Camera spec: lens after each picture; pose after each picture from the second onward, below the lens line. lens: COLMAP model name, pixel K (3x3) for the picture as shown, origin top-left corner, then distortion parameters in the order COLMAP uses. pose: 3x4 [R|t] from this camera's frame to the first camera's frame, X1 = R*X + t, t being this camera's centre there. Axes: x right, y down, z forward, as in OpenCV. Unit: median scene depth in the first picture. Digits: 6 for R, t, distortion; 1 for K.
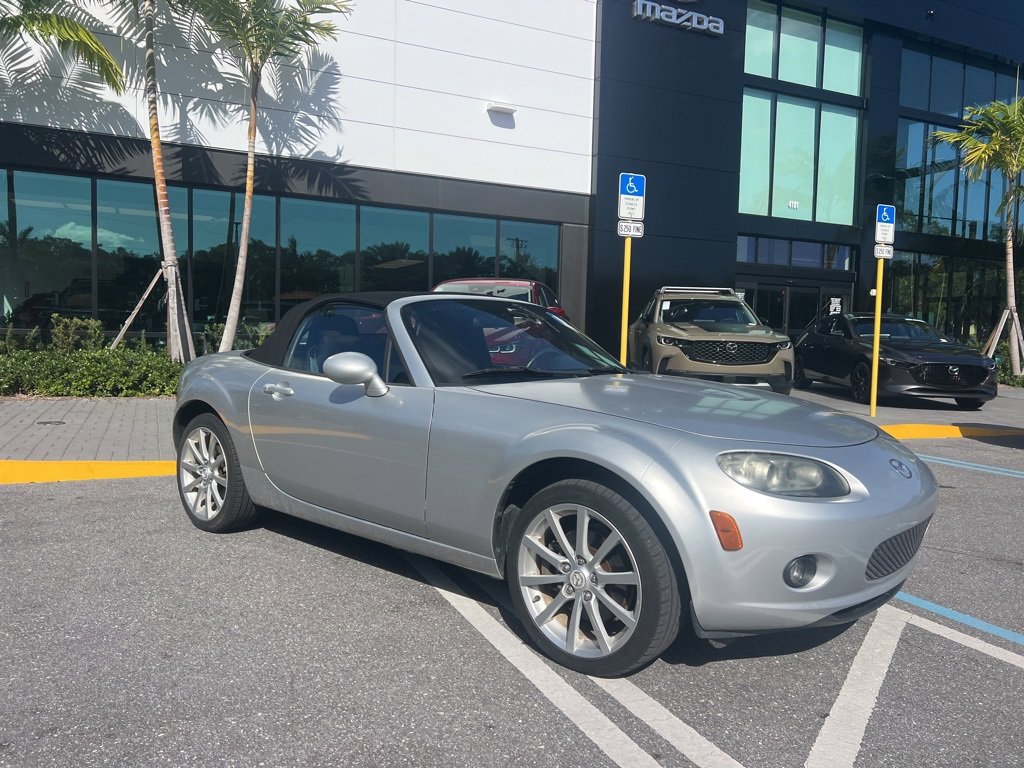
lens RADIAL K [[767.0, 0, 521.4], [0, 767.0, 380.3], [0, 0, 1]] dist [0.057804, -0.062349]
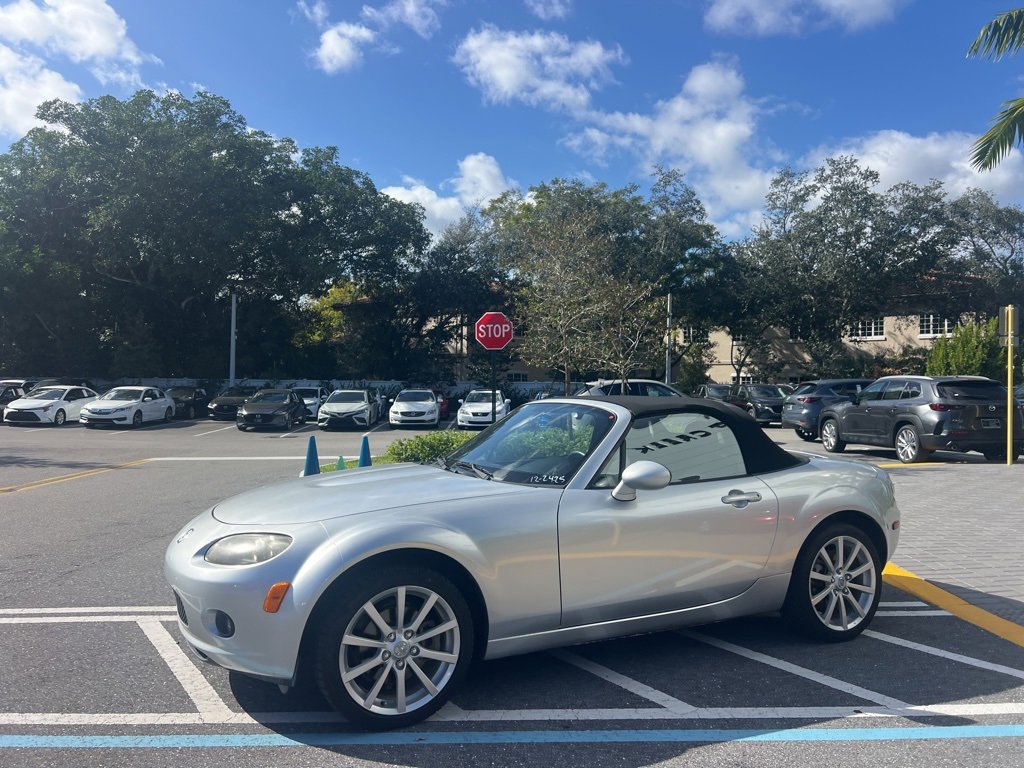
lens RADIAL K [[767.0, 0, 507.7], [0, 767.0, 384.3], [0, 0, 1]] dist [0.057804, -0.062349]
pose [[-0.400166, -0.037626, -0.915670, 0.452630], [-0.074285, 0.997201, -0.008512, -0.051742], [0.913427, 0.064614, -0.401841, 0.615146]]
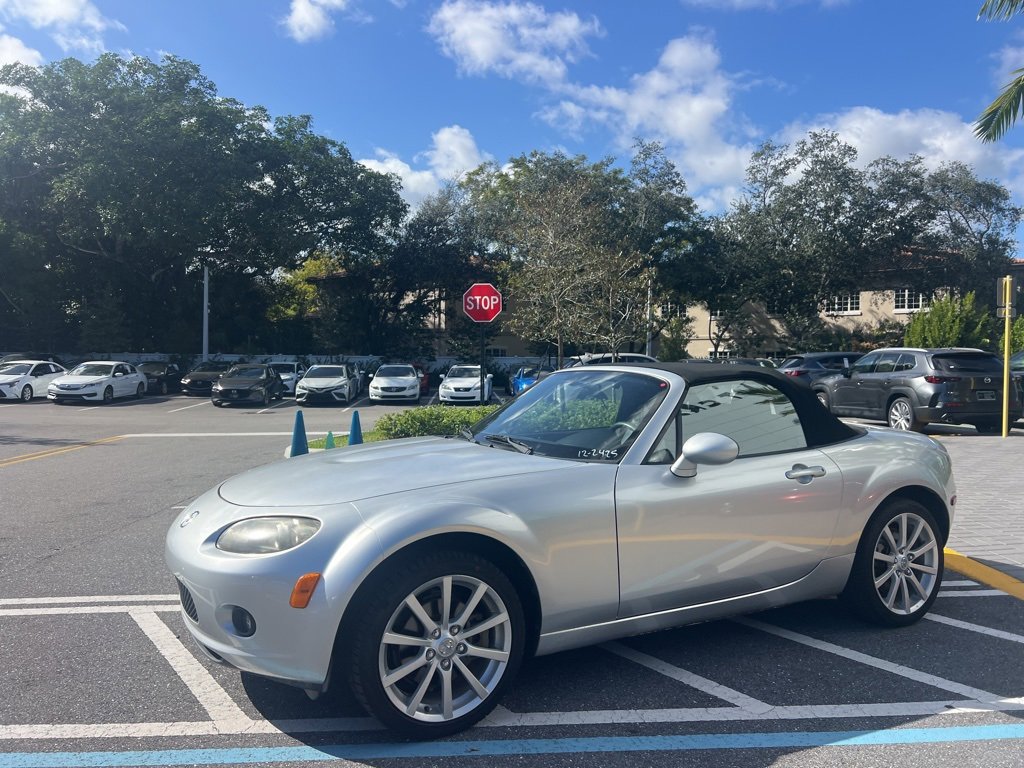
lens RADIAL K [[767.0, 0, 508.4], [0, 767.0, 380.1], [0, 0, 1]] dist [0.057804, -0.062349]
pose [[-0.368701, -0.013113, -0.929456, 0.424287], [-0.072773, 0.997239, 0.014799, -0.043392], [0.926695, 0.073096, -0.368637, 0.566279]]
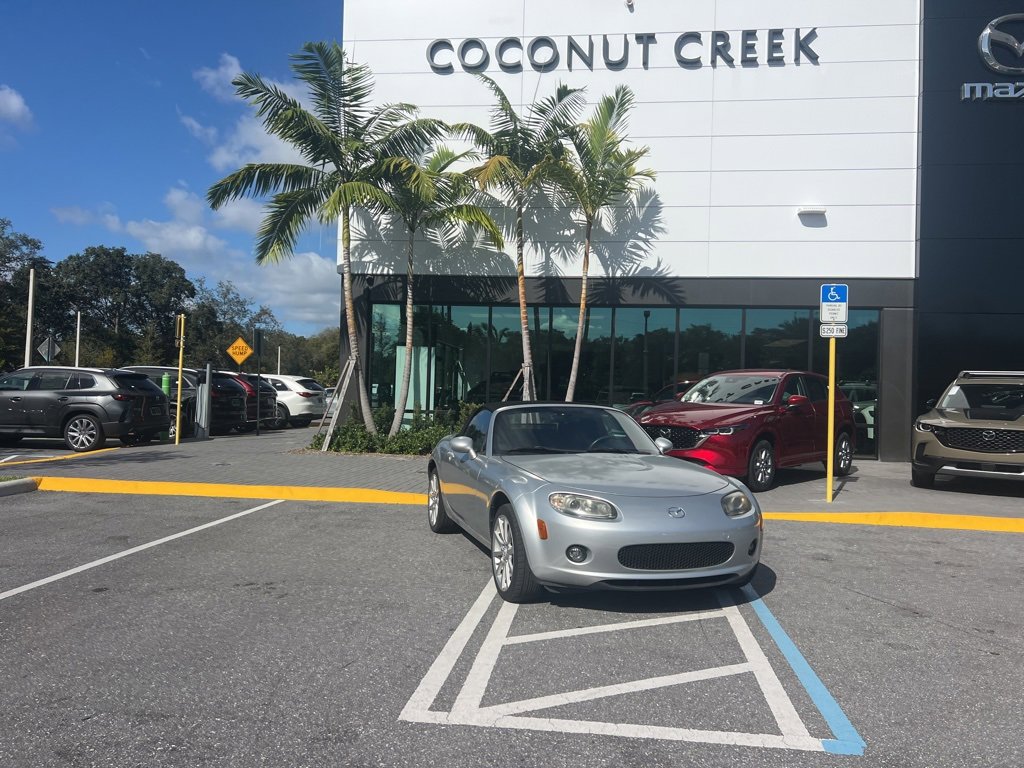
lens RADIAL K [[767.0, 0, 518.1], [0, 767.0, 380.6], [0, 0, 1]] dist [0.057804, -0.062349]
pose [[0.843829, -0.014990, -0.536403, 0.346330], [-0.035864, 0.995799, -0.084247, -0.007101], [0.535412, 0.090327, 0.839747, -0.209641]]
